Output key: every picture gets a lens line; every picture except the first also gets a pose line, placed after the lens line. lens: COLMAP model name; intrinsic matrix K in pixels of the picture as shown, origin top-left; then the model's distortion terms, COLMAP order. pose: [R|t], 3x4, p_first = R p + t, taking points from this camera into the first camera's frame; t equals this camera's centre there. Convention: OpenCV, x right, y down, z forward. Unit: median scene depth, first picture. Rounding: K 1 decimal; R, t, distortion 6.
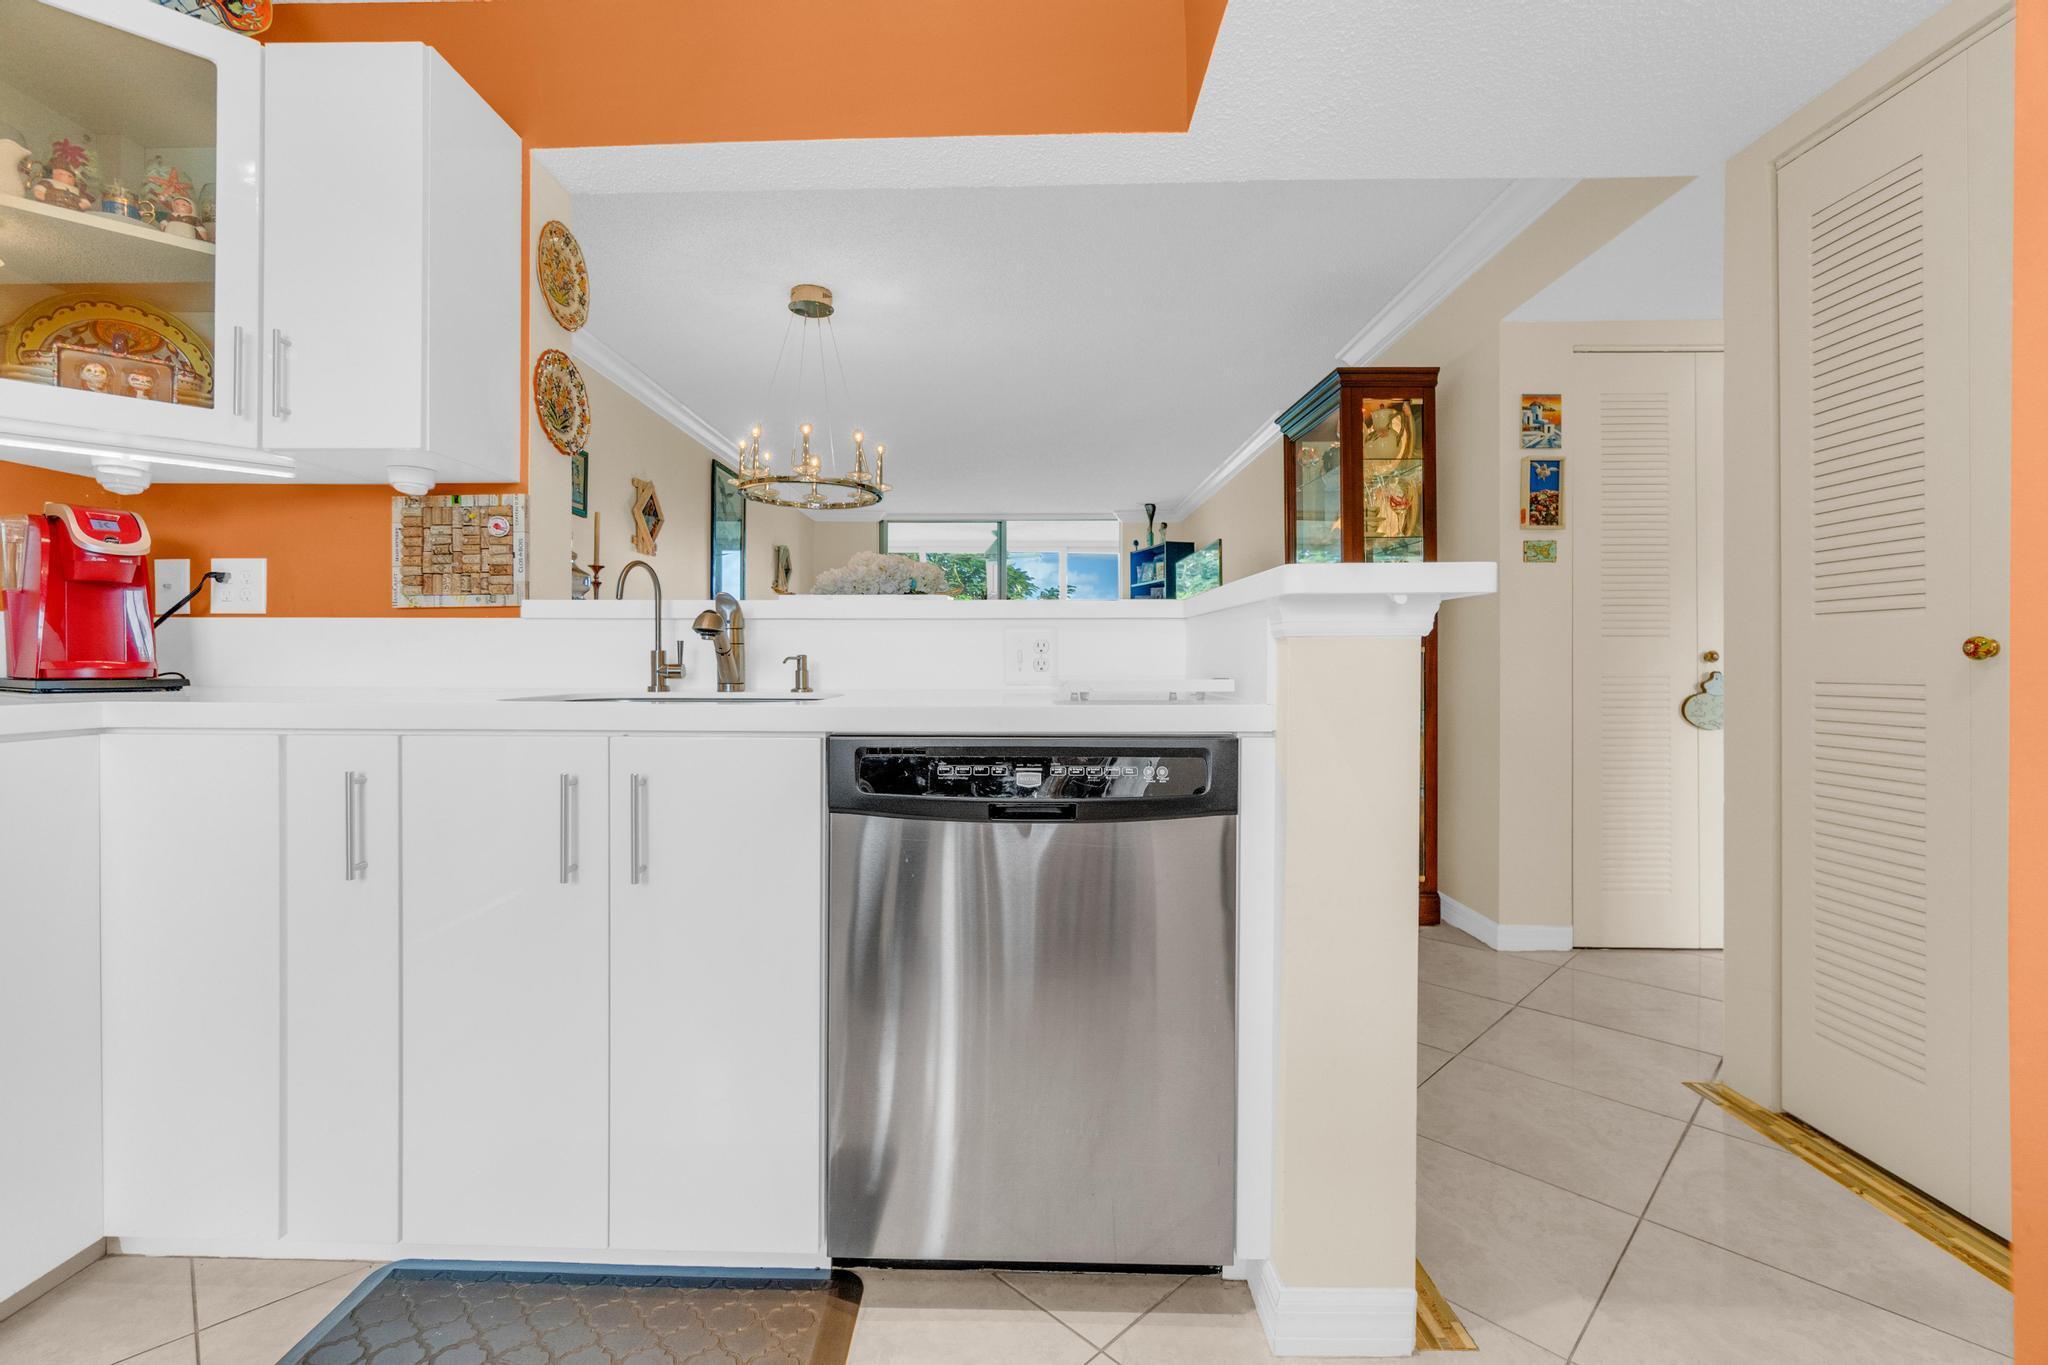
lens RADIAL K [[906.3, 0, 1035.2], [0, 906.3, 681.4], [0, 0, 1]] dist [0.000373, 0.000124]
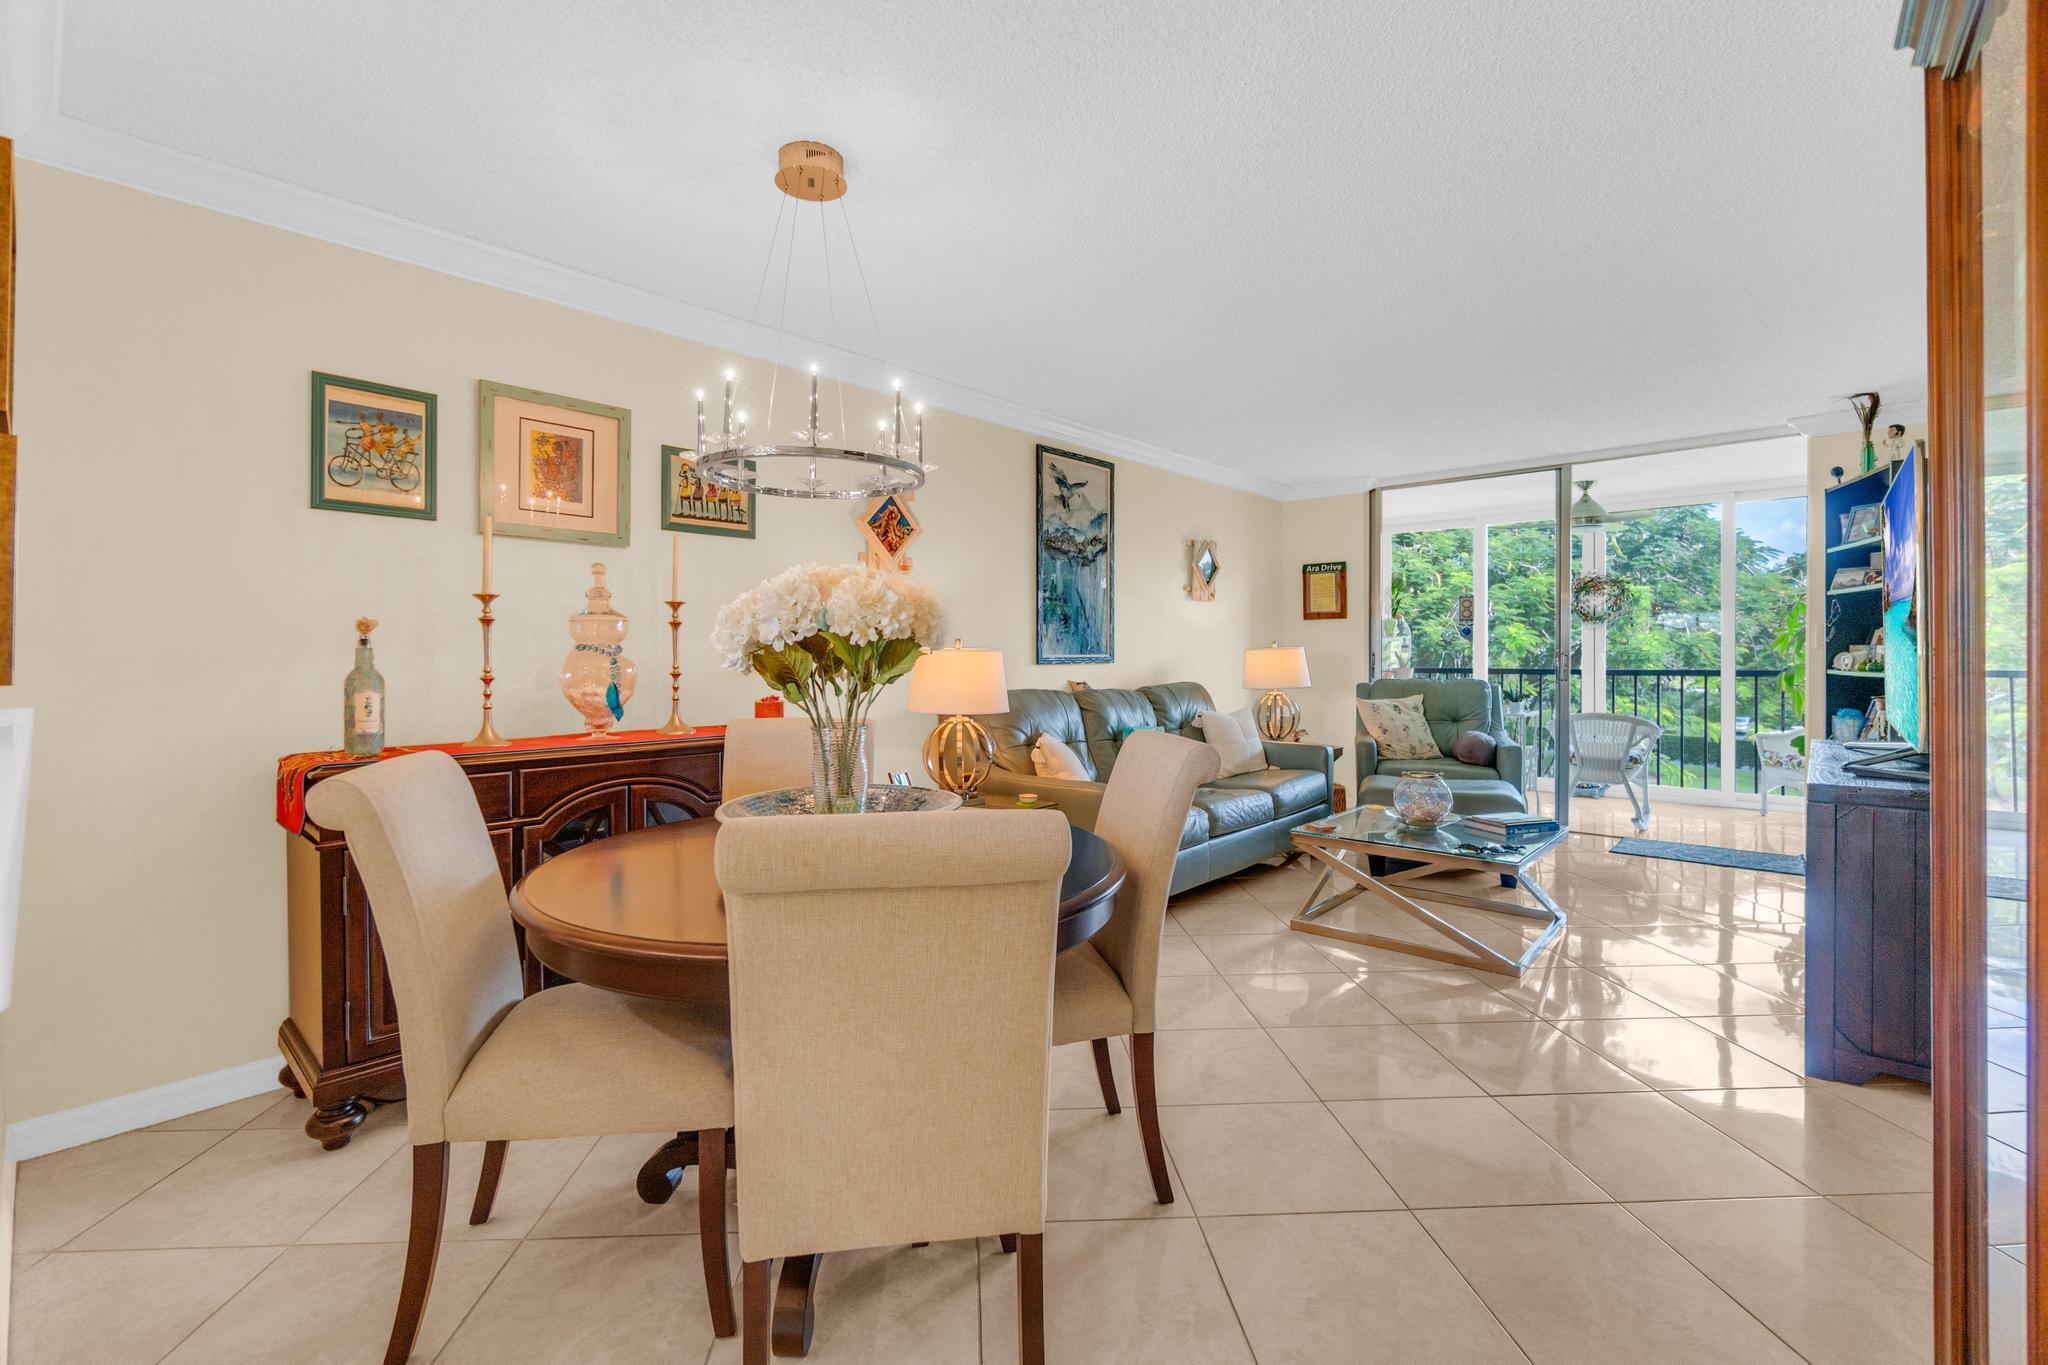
lens RADIAL K [[872.4, 0, 992.8], [0, 872.4, 650.9], [0, 0, 1]] dist [-0.000479, -0.000186]
pose [[0.724799, -0.003007, -0.688953, 0.107933], [-0.010301, 0.999831, -0.015200, -0.032739], [0.688883, 0.018114, 0.724646, 0.280639]]
